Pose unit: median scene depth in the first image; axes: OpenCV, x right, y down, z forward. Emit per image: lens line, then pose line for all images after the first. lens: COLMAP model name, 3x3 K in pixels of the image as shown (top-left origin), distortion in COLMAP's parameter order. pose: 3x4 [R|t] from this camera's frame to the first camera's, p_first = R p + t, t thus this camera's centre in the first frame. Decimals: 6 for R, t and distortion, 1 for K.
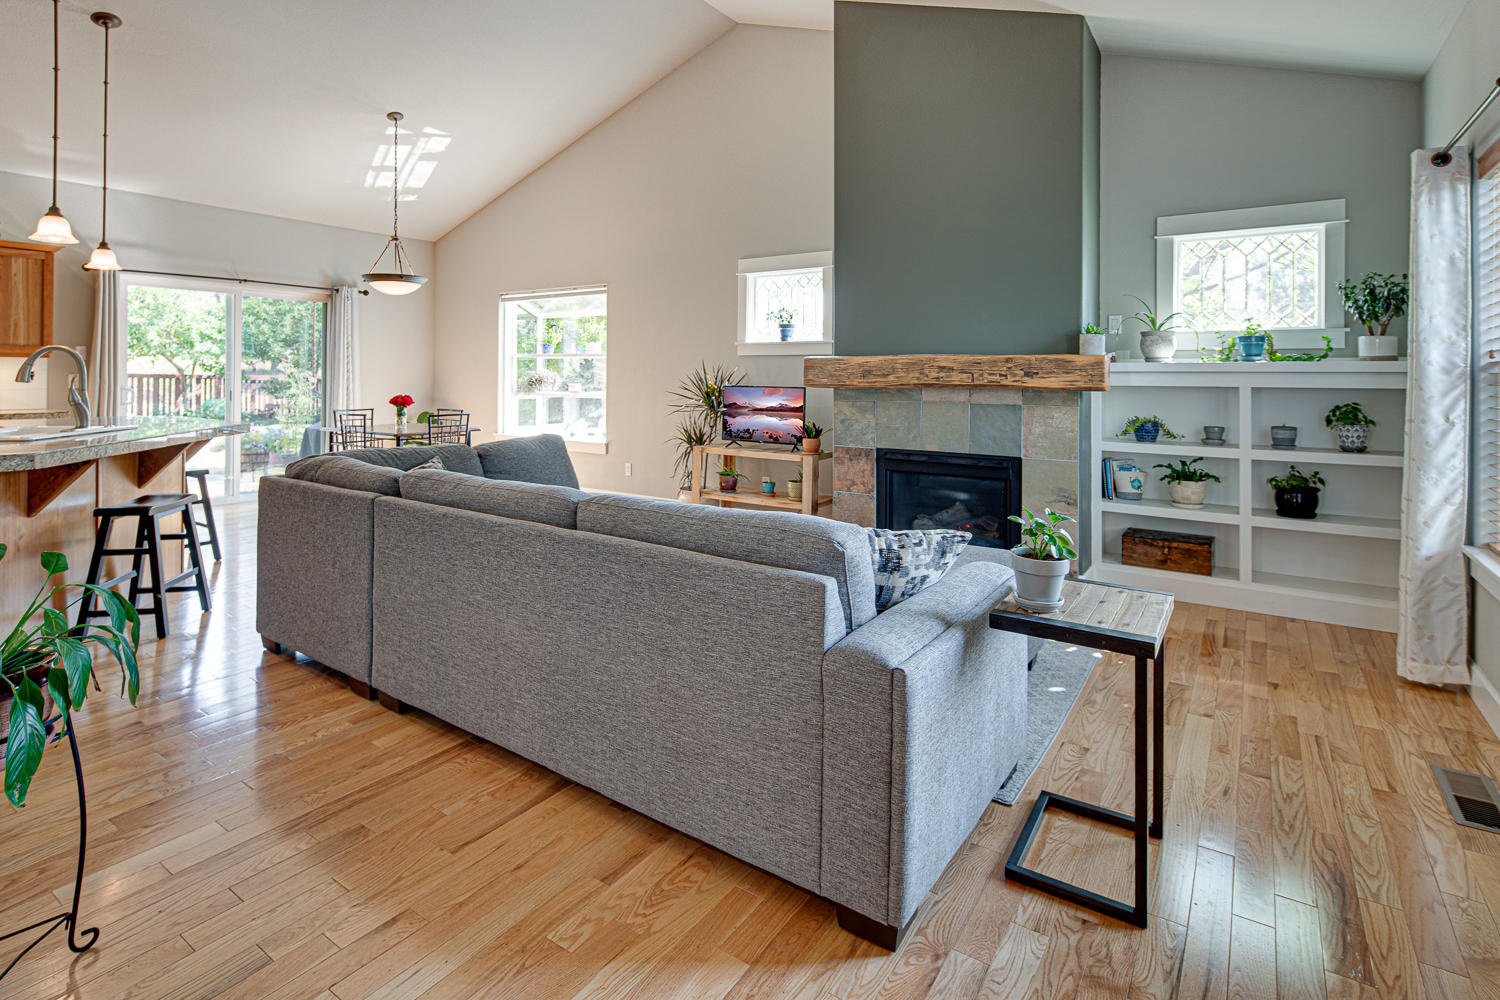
lens RADIAL K [[739.8, 0, 746.7], [0, 739.8, 373.0], [0, 0, 1]] dist [-0.002258, -0.000864]
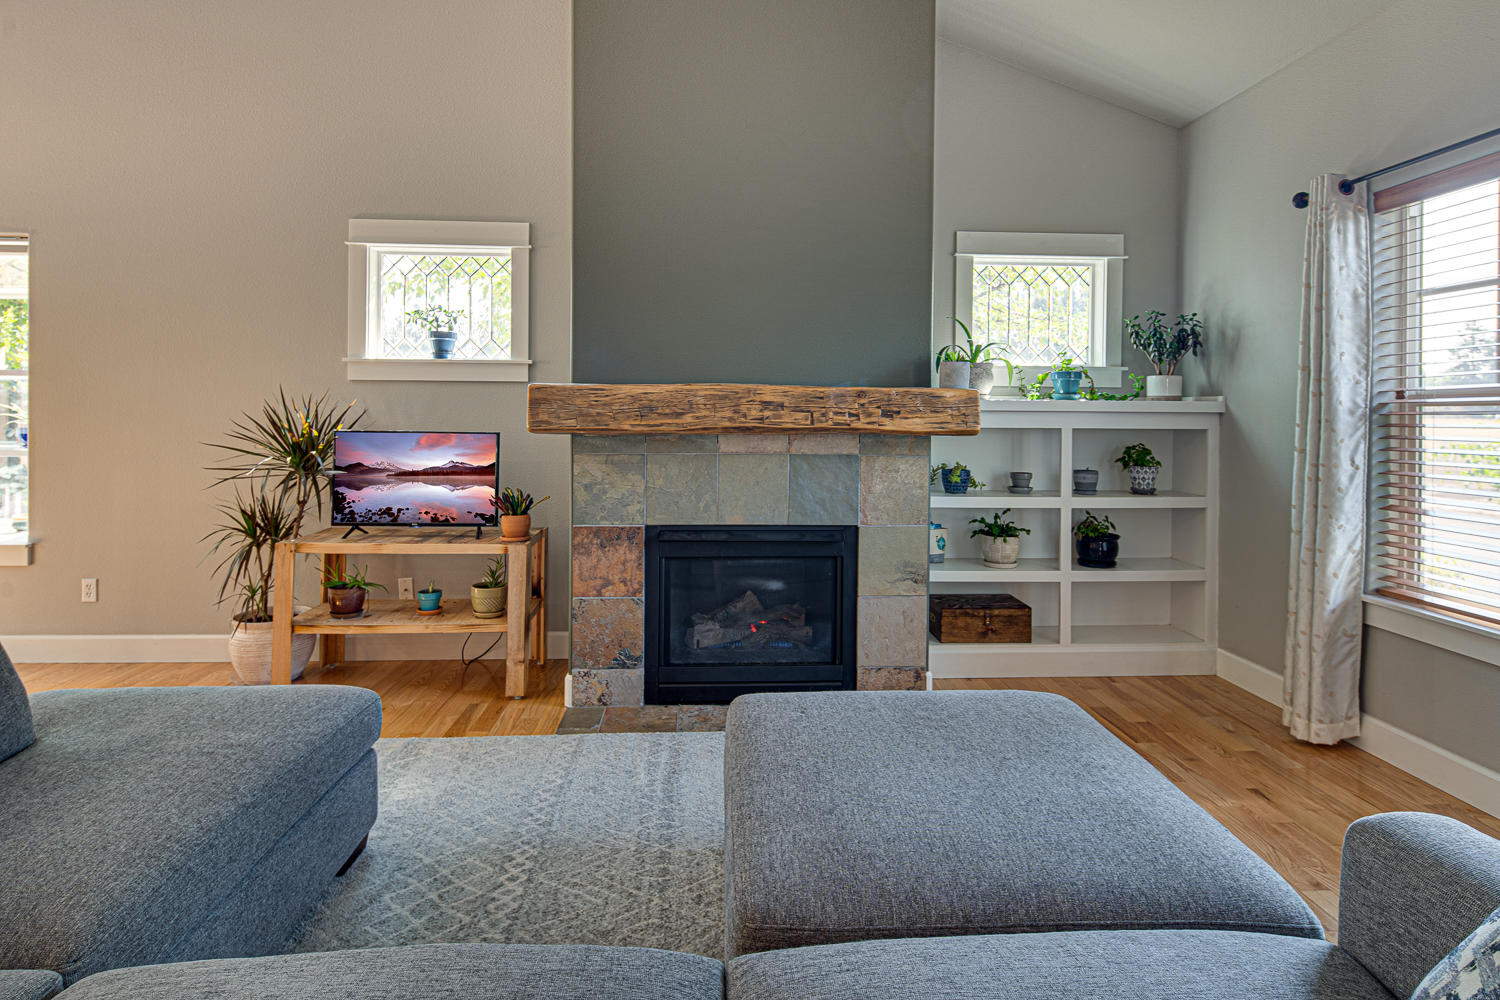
lens RADIAL K [[732.7, 0, 739.7], [0, 732.7, 418.6], [0, 0, 1]] dist [-0.000070, -0.000681]
pose [[0.799688, -0.002474, 0.600411, -0.160926], [-0.004658, 0.999936, 0.010323, -0.000134], [-0.600398, -0.011052, 0.799625, 0.475689]]
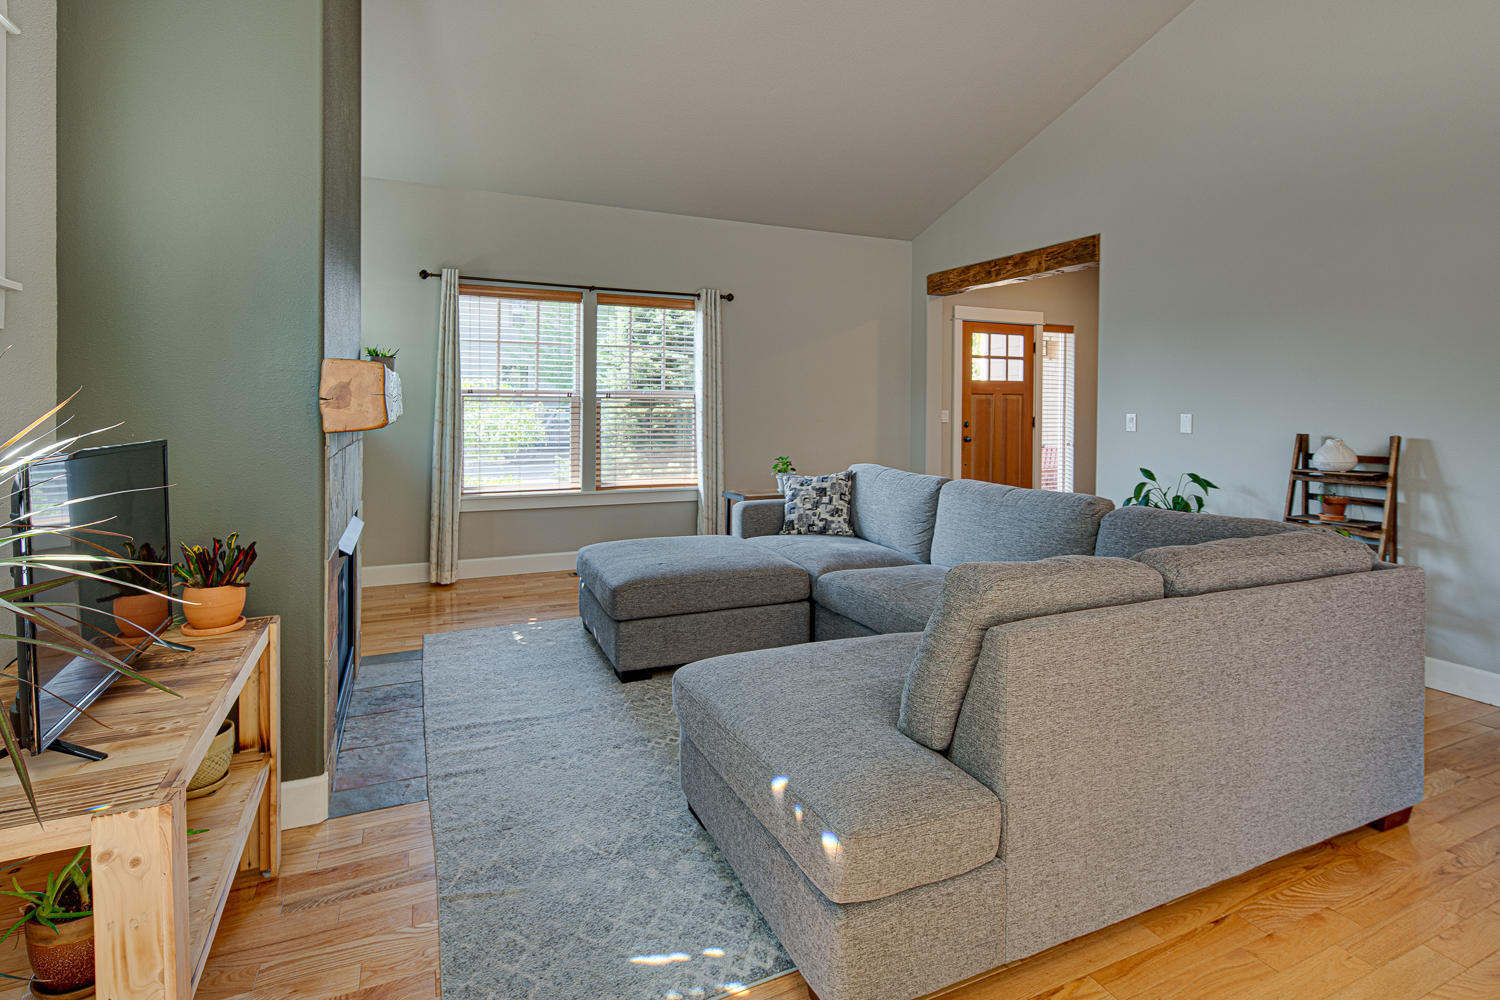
lens RADIAL K [[732.7, 0, 739.7], [0, 732.7, 418.6], [0, 0, 1]] dist [-0.000070, -0.000681]
pose [[-0.847638, -0.019465, 0.530217, -0.368378], [-0.011538, 0.999767, 0.018257, 0.001472], [-0.530449, 0.009358, -0.847665, 1.410845]]
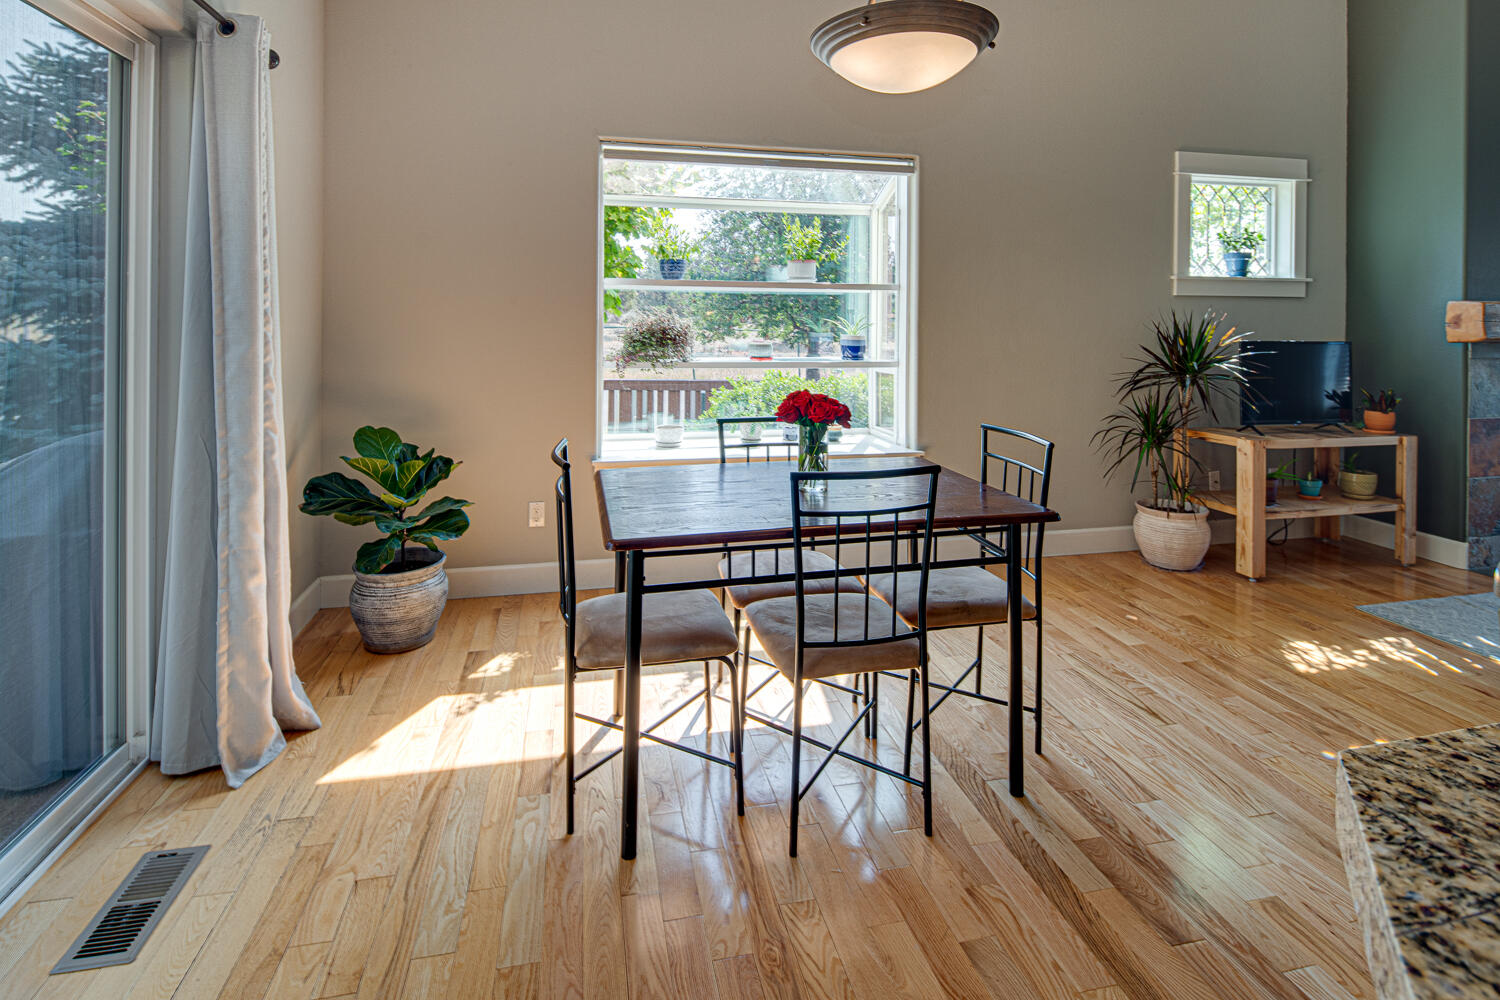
lens RADIAL K [[764.4, 0, 747.4], [0, 764.4, 316.7], [0, 0, 1]] dist [0.001639, -0.000213]
pose [[0.683239, -0.001034, 0.730194, -1.091604], [-0.002867, 0.999987, 0.004100, -0.008639], [-0.730189, -0.004895, 0.683227, 1.141230]]
